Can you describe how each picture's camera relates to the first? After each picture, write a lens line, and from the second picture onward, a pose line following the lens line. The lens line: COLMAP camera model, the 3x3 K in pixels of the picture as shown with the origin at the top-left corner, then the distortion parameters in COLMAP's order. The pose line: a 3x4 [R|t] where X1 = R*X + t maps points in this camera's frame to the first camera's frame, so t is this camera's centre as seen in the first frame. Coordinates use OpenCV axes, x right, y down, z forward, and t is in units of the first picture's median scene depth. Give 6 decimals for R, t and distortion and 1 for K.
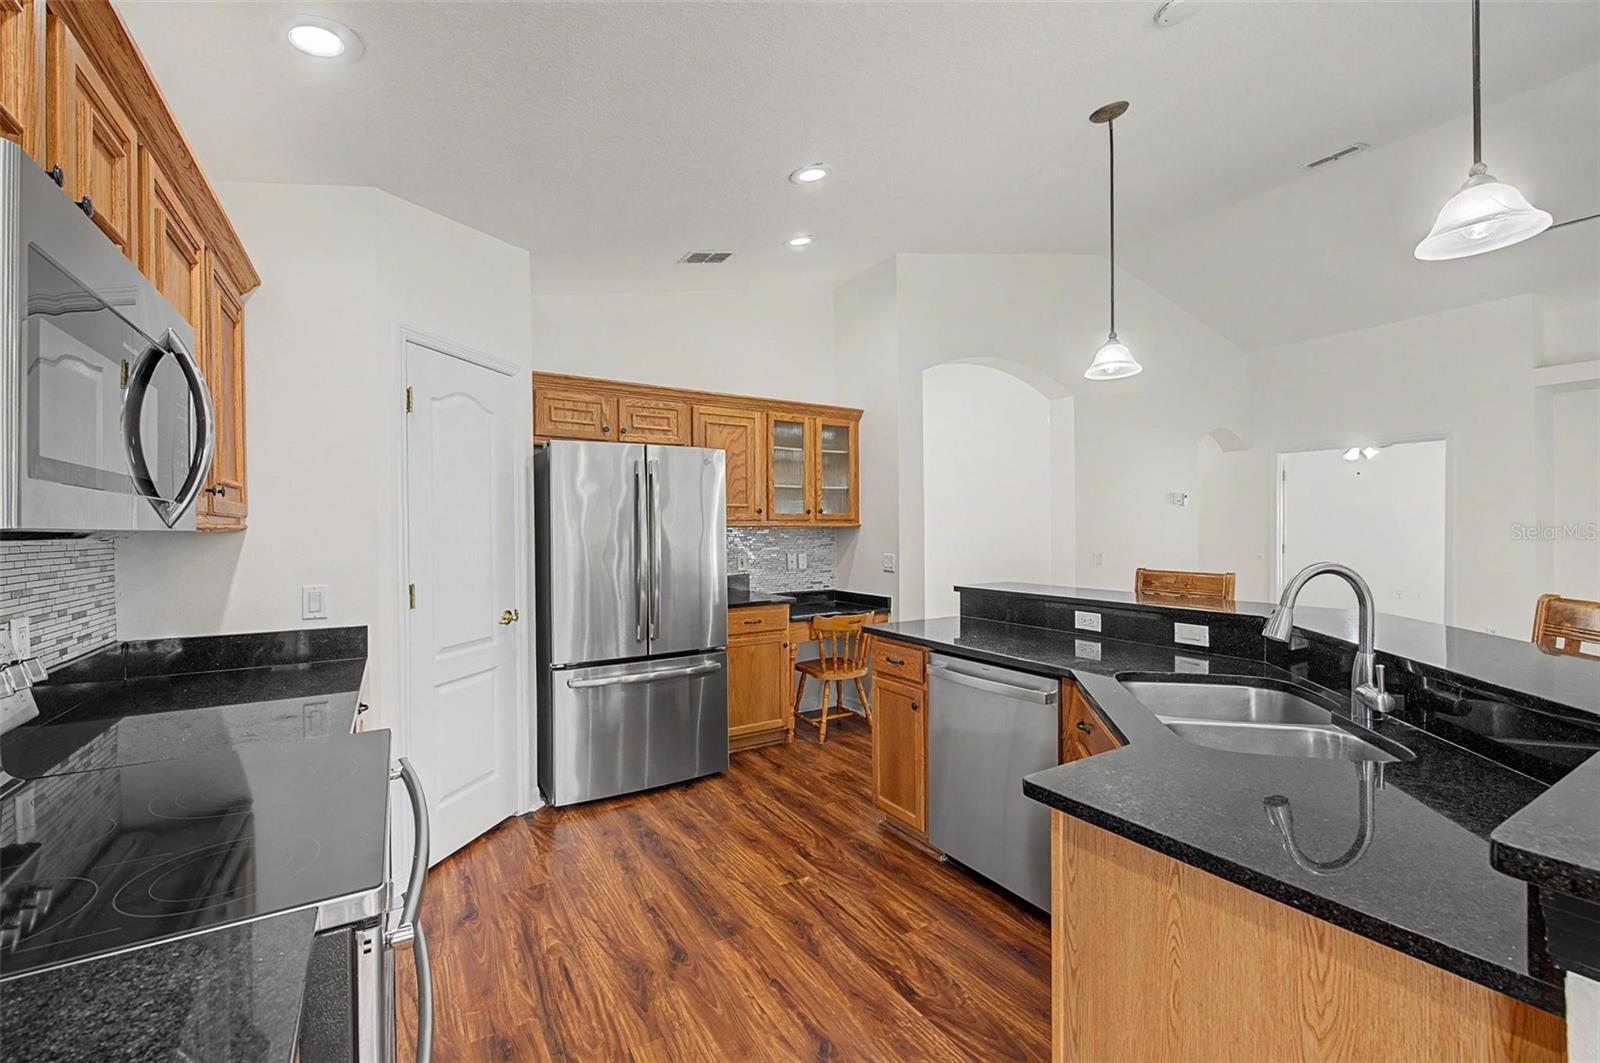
lens RADIAL K [[659.7, 0, 800.0], [0, 659.7, 531.5], [0, 0, 1]] dist [0.000545, -0.000543]
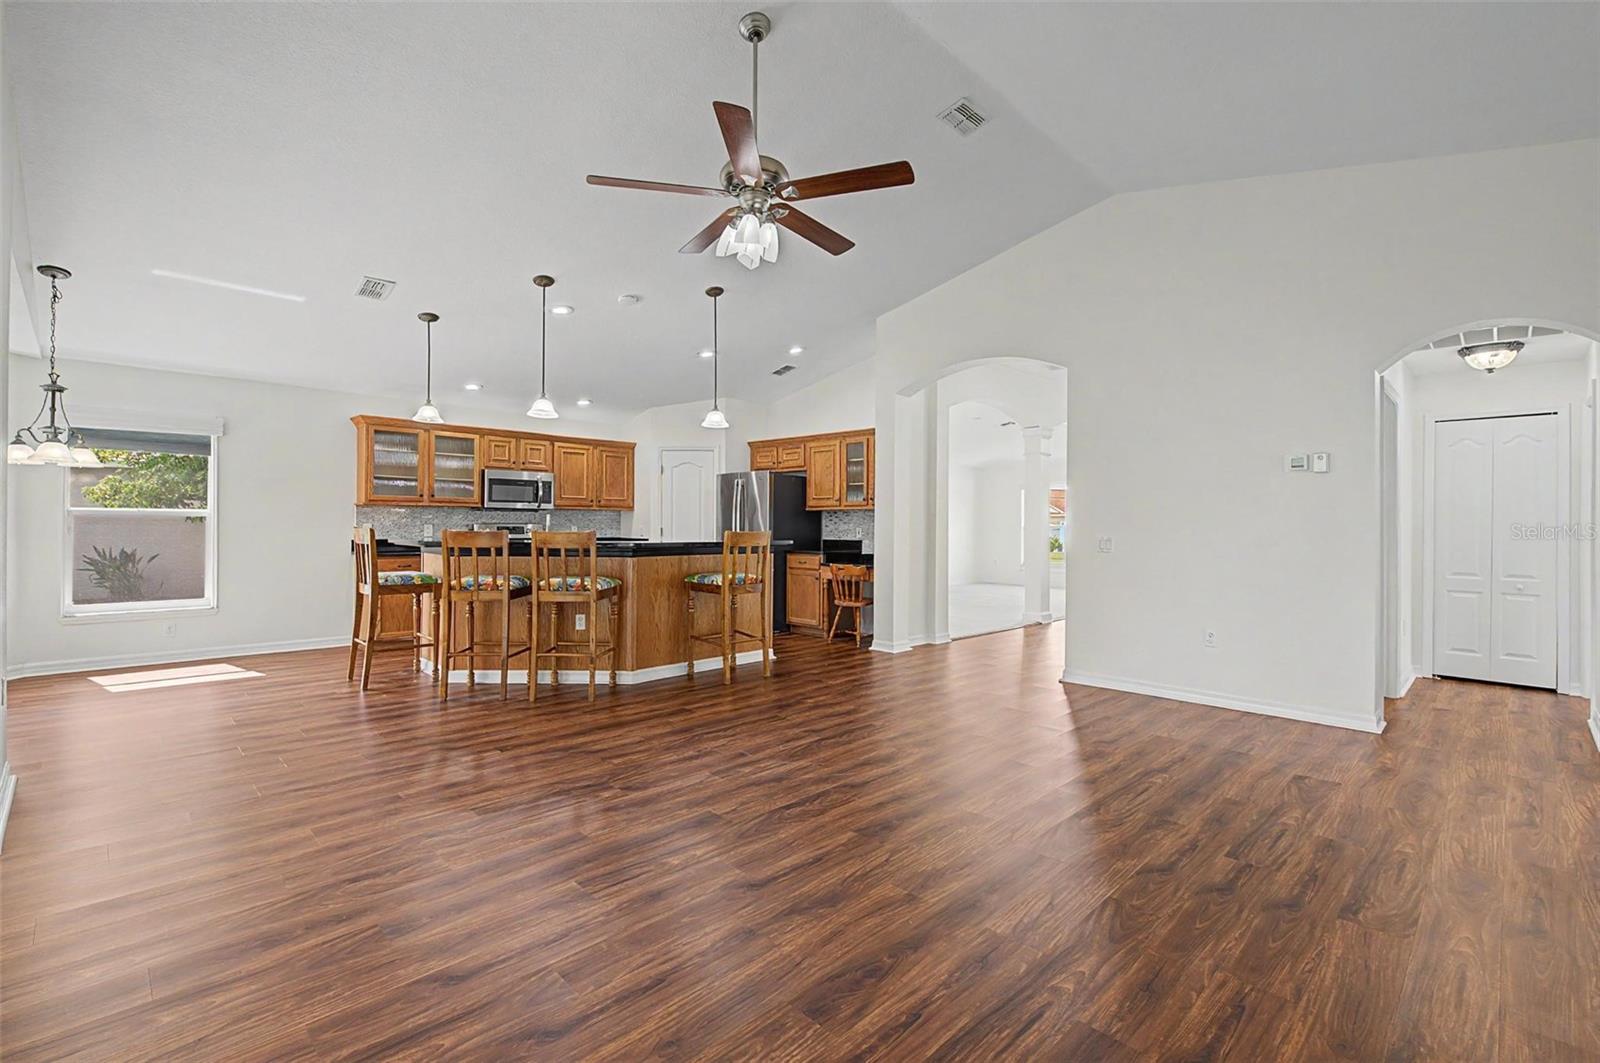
lens RADIAL K [[713.4, 0, 801.1], [0, 713.4, 523.3], [0, 0, 1]] dist [0.001572, -0.000197]
pose [[0.226798, 0.007416, -0.973913, 2.307319], [-0.012110, 0.999915, 0.004794, 0.027590], [0.973866, 0.010707, 0.226869, 0.705194]]
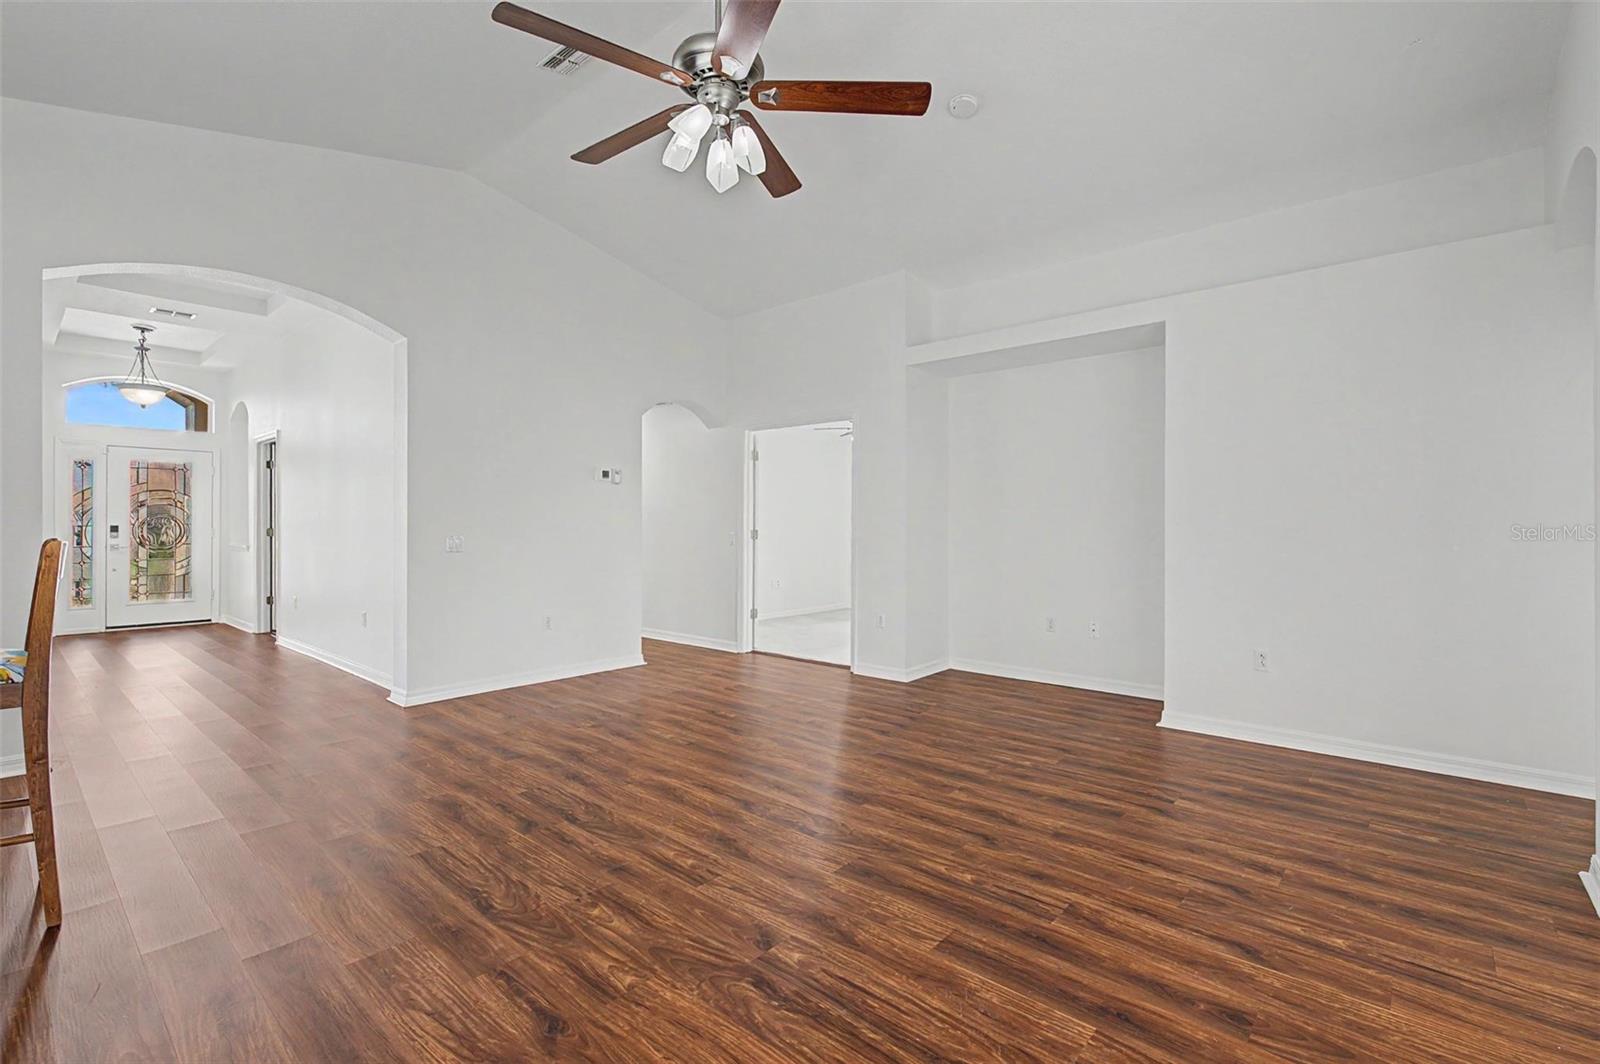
lens RADIAL K [[713.4, 0, 801.1], [0, 713.4, 523.8], [0, 0, 1]] dist [0.001572, -0.000197]
pose [[0.956796, 0.011163, 0.290545, 1.081454], [-0.009653, 0.999931, -0.006632, 0.038114], [-0.290599, 0.003541, 0.956838, 0.058085]]
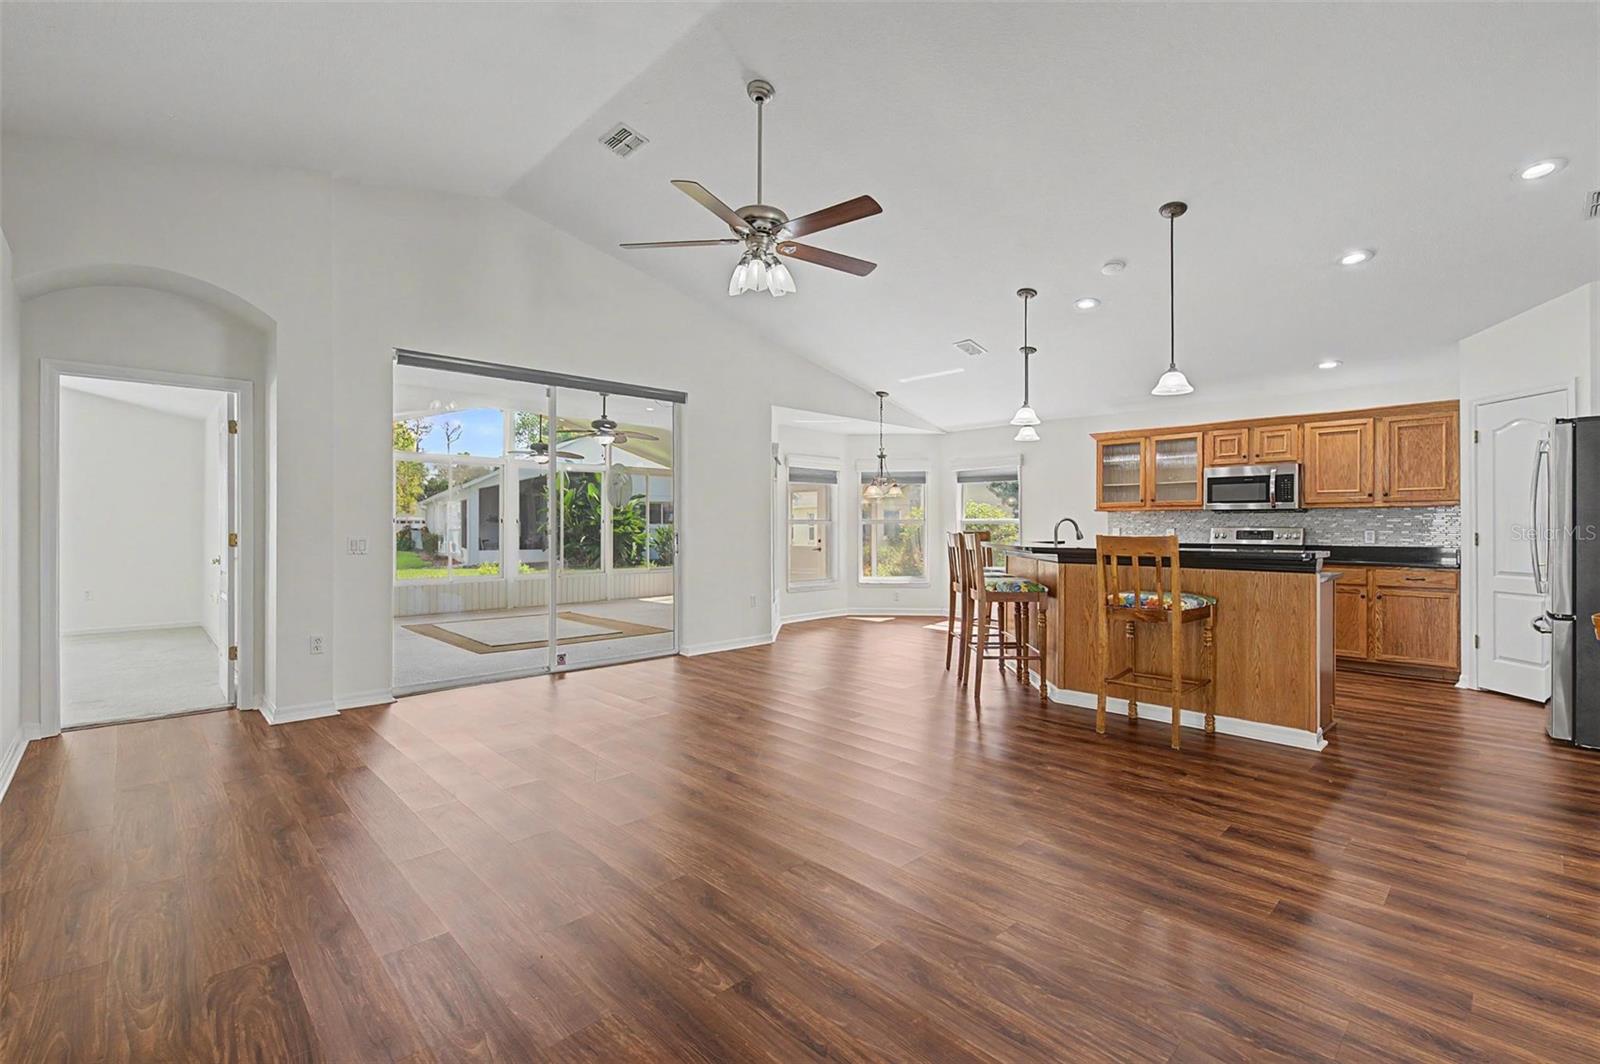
lens RADIAL K [[705.8, 0, 794.1], [0, 705.8, 528.5], [0, 0, 1]] dist [-0.000953, -0.000580]
pose [[-0.980273, 0.008257, -0.197477, 1.411877], [0.006862, 0.999946, 0.007749, 0.030751], [0.197530, 0.006241, -0.980277, 2.101558]]
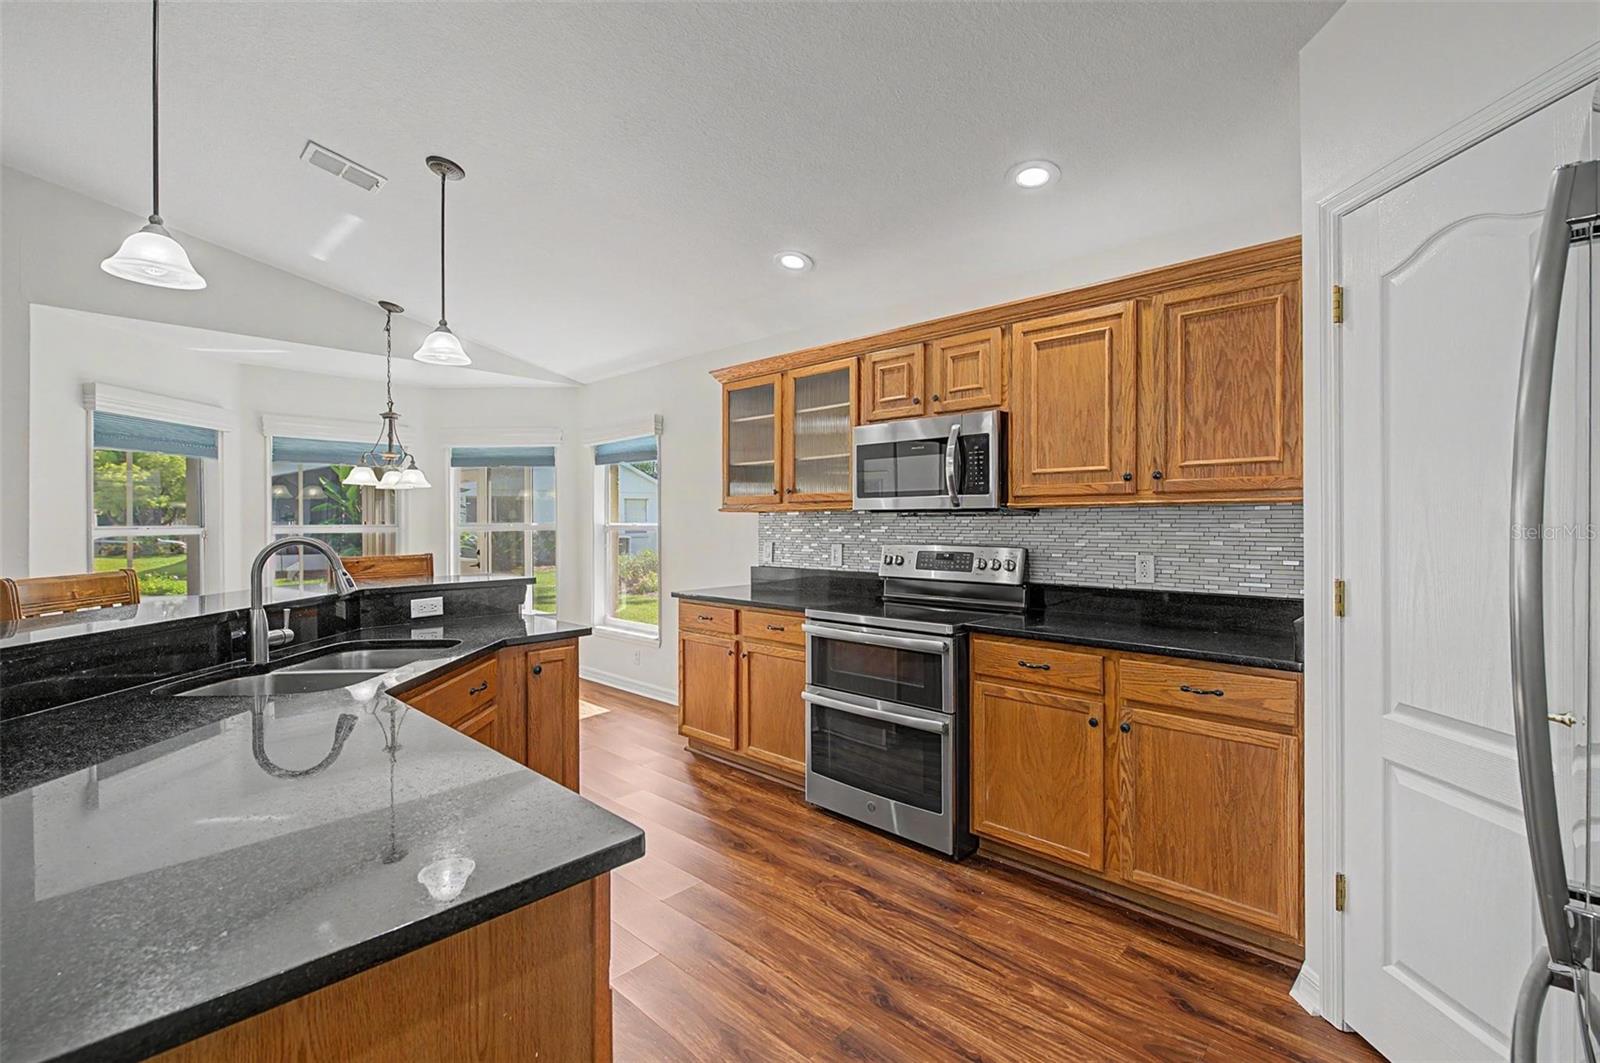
lens RADIAL K [[705.8, 0, 794.1], [0, 705.8, 528.0], [0, 0, 1]] dist [-0.000953, -0.000580]
pose [[-0.969056, 0.013618, -0.246464, 0.098474], [0.010392, 0.999843, 0.014384, 0.009417], [0.246621, 0.011378, -0.969045, 1.250622]]
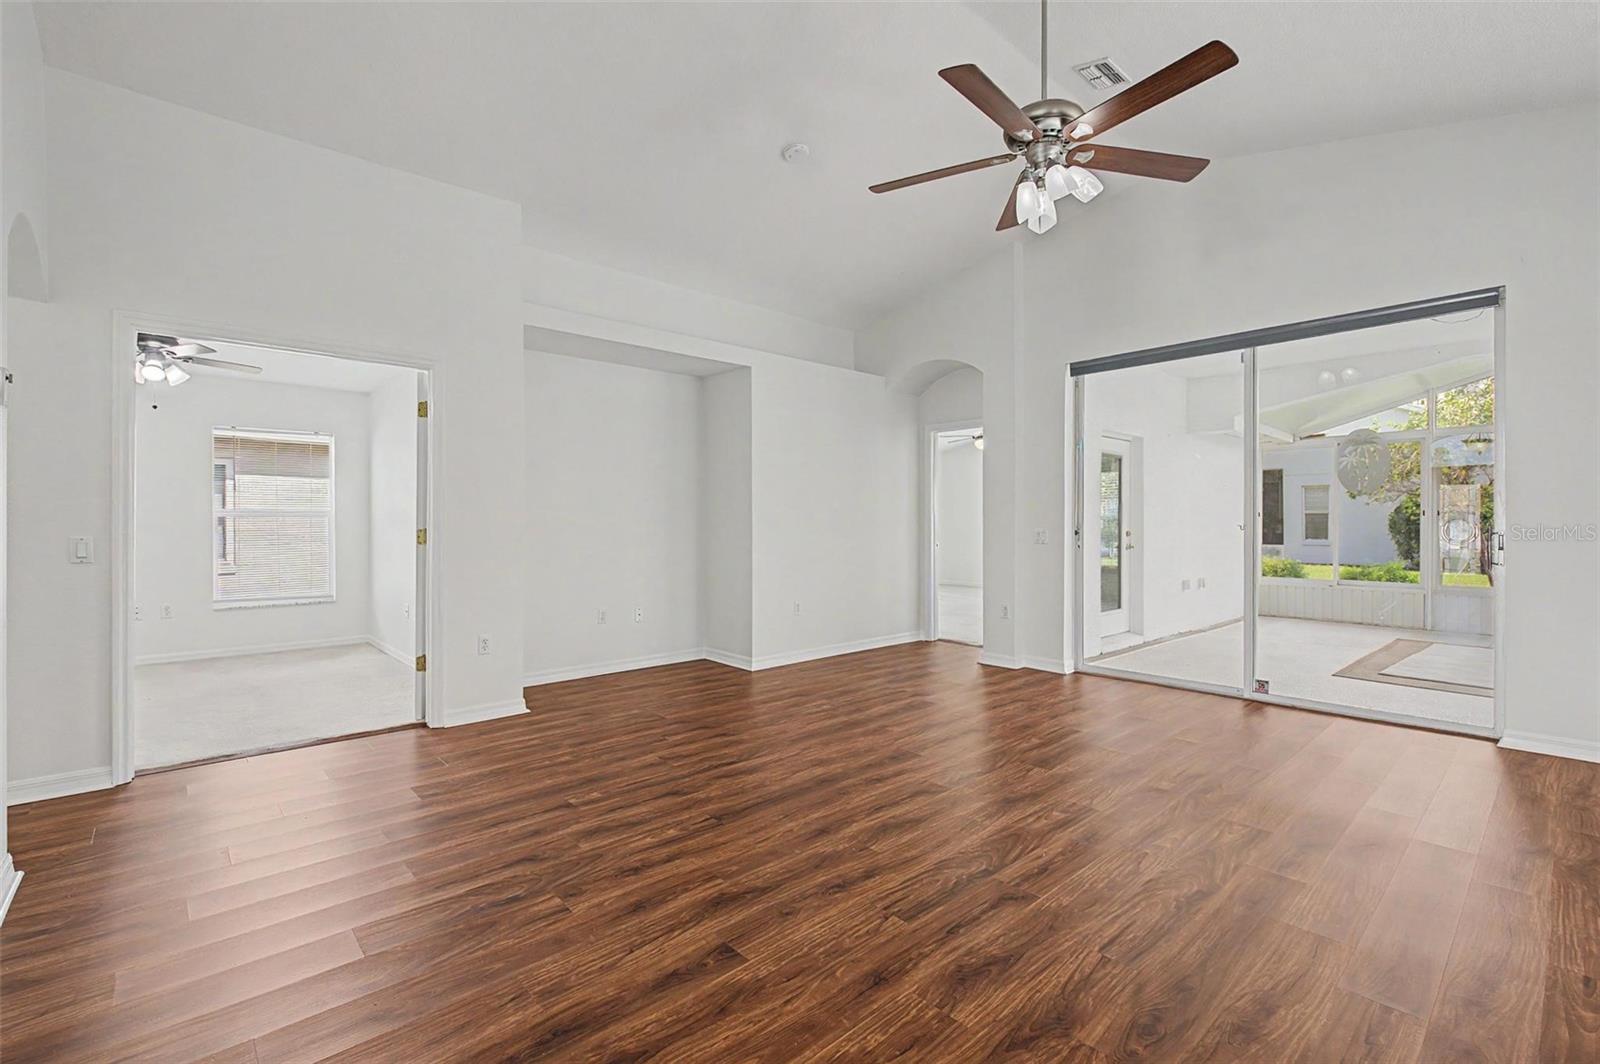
lens RADIAL K [[705.8, 0, 794.1], [0, 705.8, 528.5], [0, 0, 1]] dist [-0.000953, -0.000580]
pose [[-0.171656, -0.003674, 0.985150, 0.348539], [0.005508, 0.999974, 0.004689, 0.040333], [-0.985142, 0.006231, -0.171631, 1.377342]]
